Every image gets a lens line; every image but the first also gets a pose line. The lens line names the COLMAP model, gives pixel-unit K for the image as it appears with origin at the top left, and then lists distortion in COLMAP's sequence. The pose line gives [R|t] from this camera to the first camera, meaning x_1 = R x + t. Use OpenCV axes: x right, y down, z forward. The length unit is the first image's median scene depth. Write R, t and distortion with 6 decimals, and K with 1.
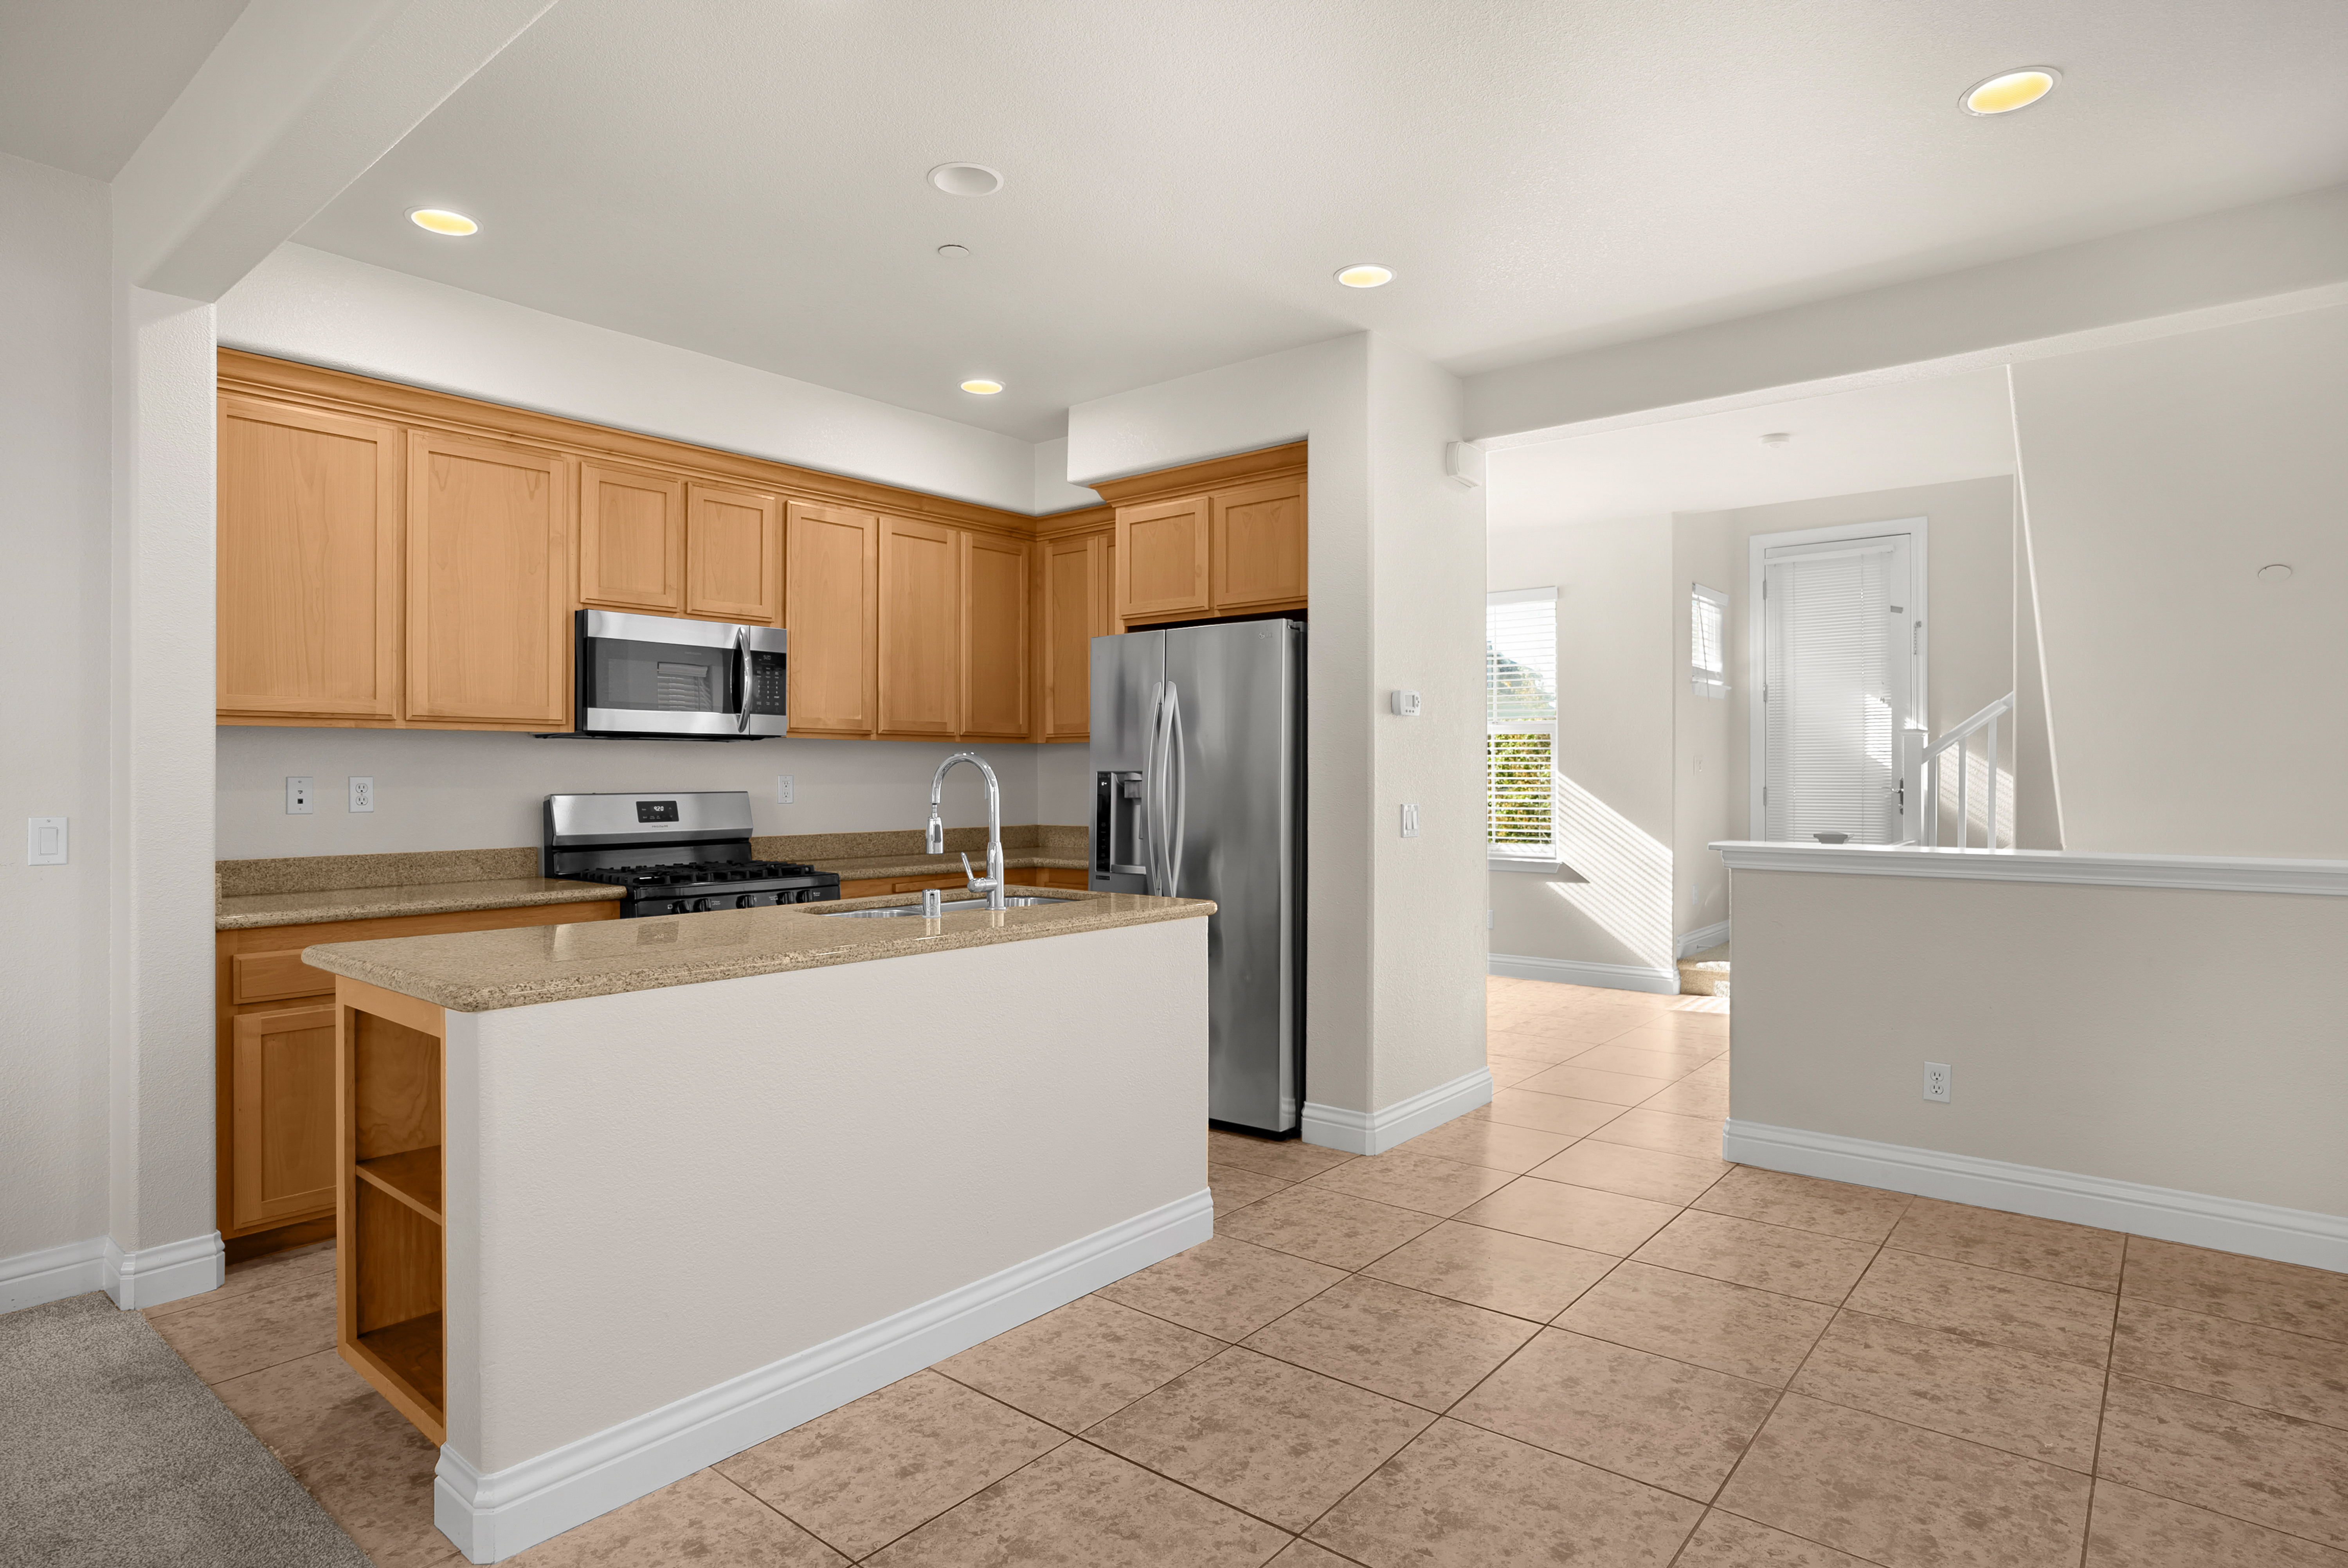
lens RADIAL K [[1284.4, 0, 1162.2], [0, 1284.4, 759.0], [0, 0, 1]] dist [-0.048332, 0.016210]
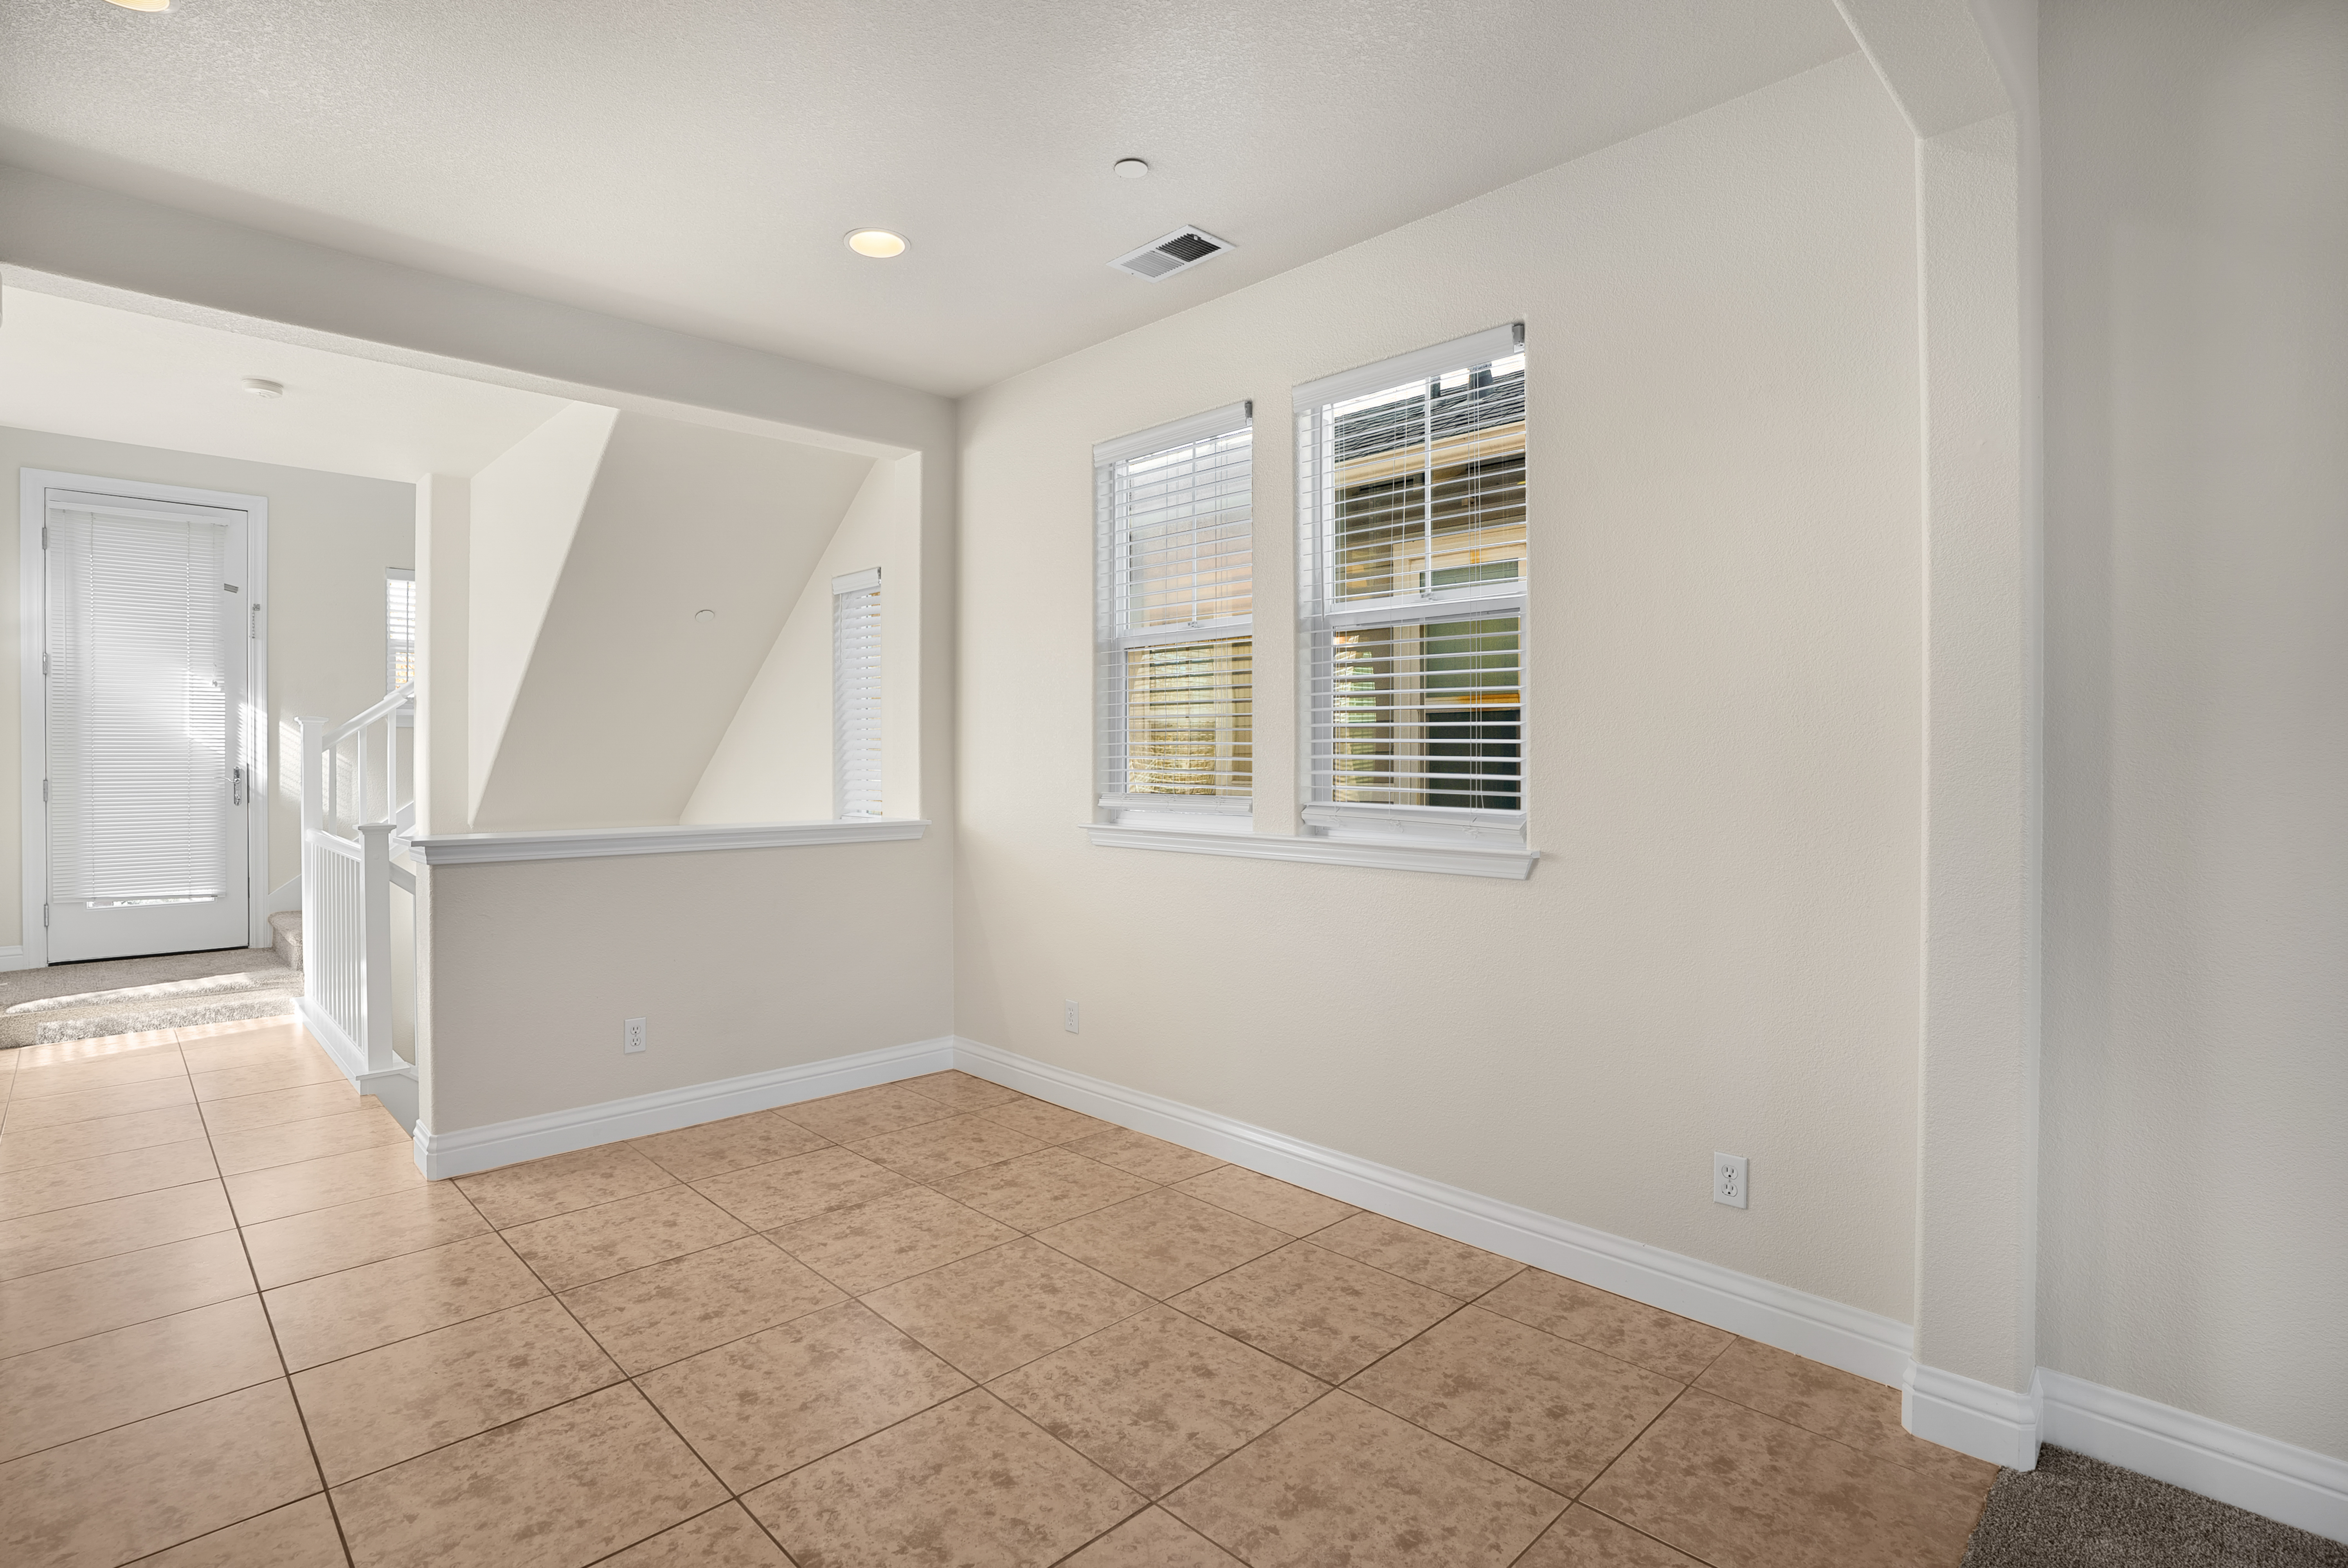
lens RADIAL K [[1134.3, 0, 1189.3], [0, 1134.3, 762.5], [0, 0, 1]] dist [-0.032101, -0.000013]
pose [[0.092511, -0.003406, 0.995706, -0.302799], [-0.008623, 0.999954, 0.004221, 0.002874], [-0.995674, -0.008976, 0.092477, 0.367504]]
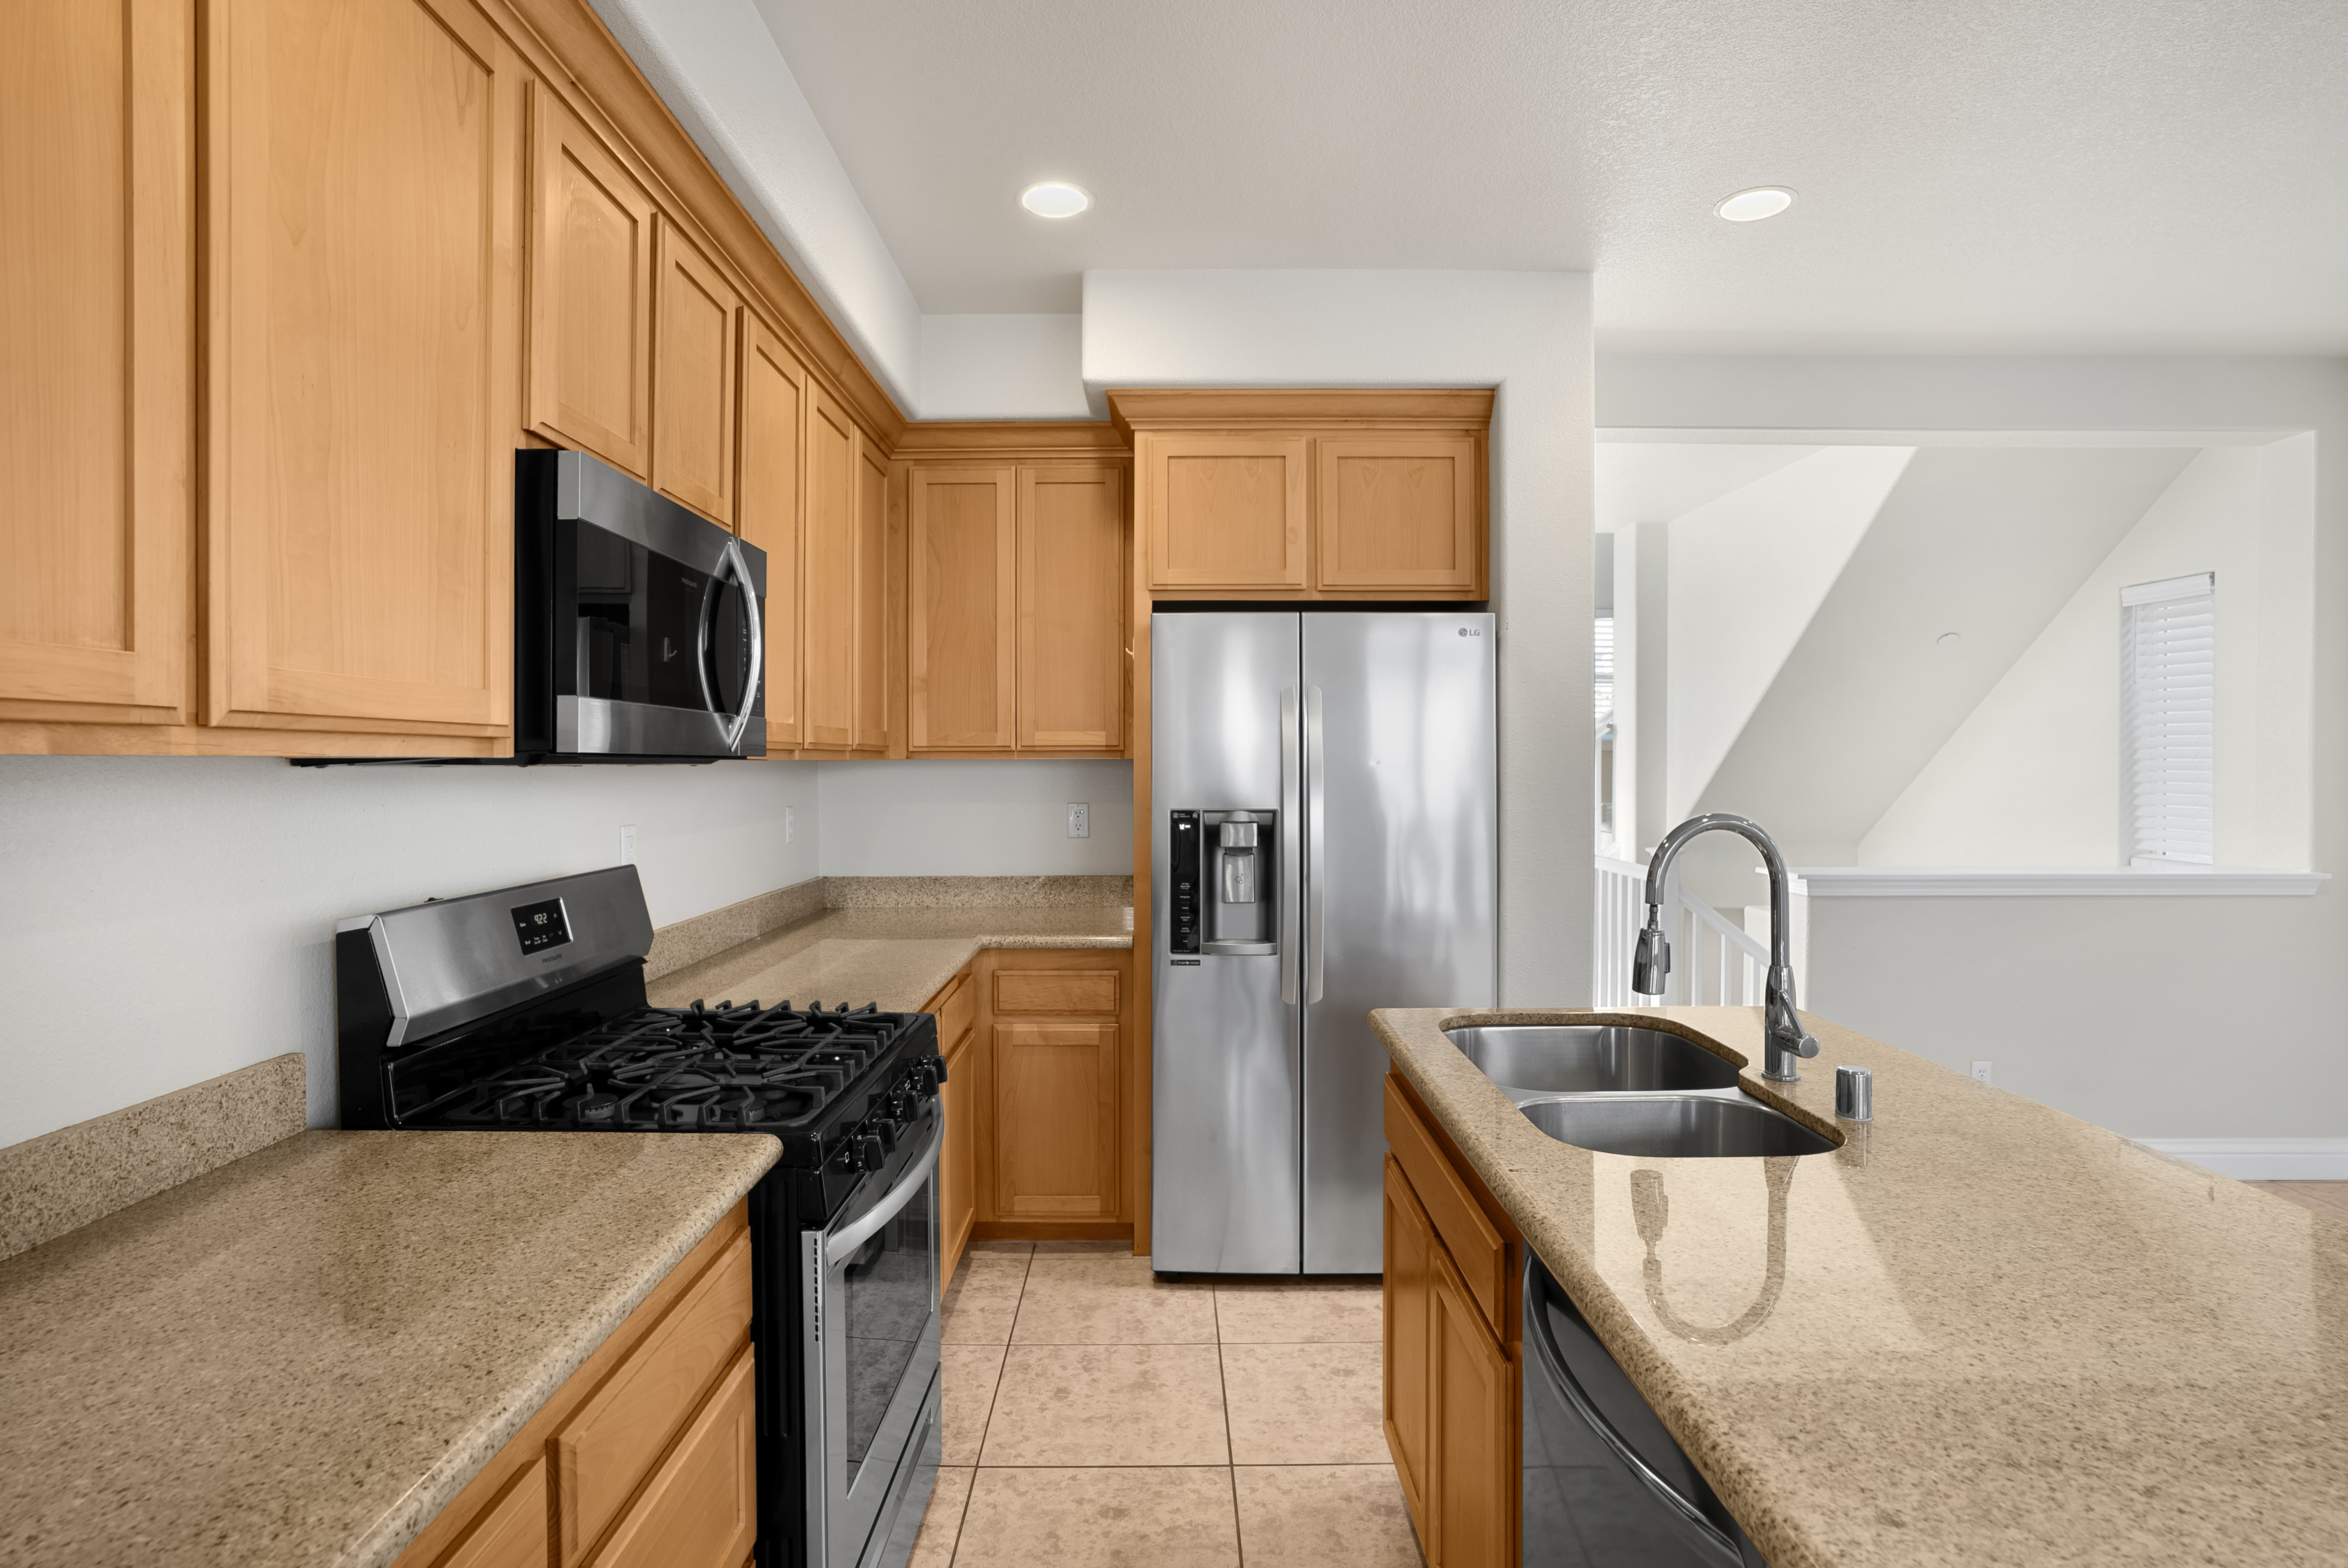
lens RADIAL K [[1204.5, 0, 1155.1], [0, 1204.5, 765.1], [0, 0, 1]] dist [-0.042173, 0.015387]
pose [[0.769537, -0.000163, 0.638602, -0.545050], [-0.008387, 0.999911, 0.010362, -0.023831], [-0.638547, -0.013330, 0.769467, 0.590623]]
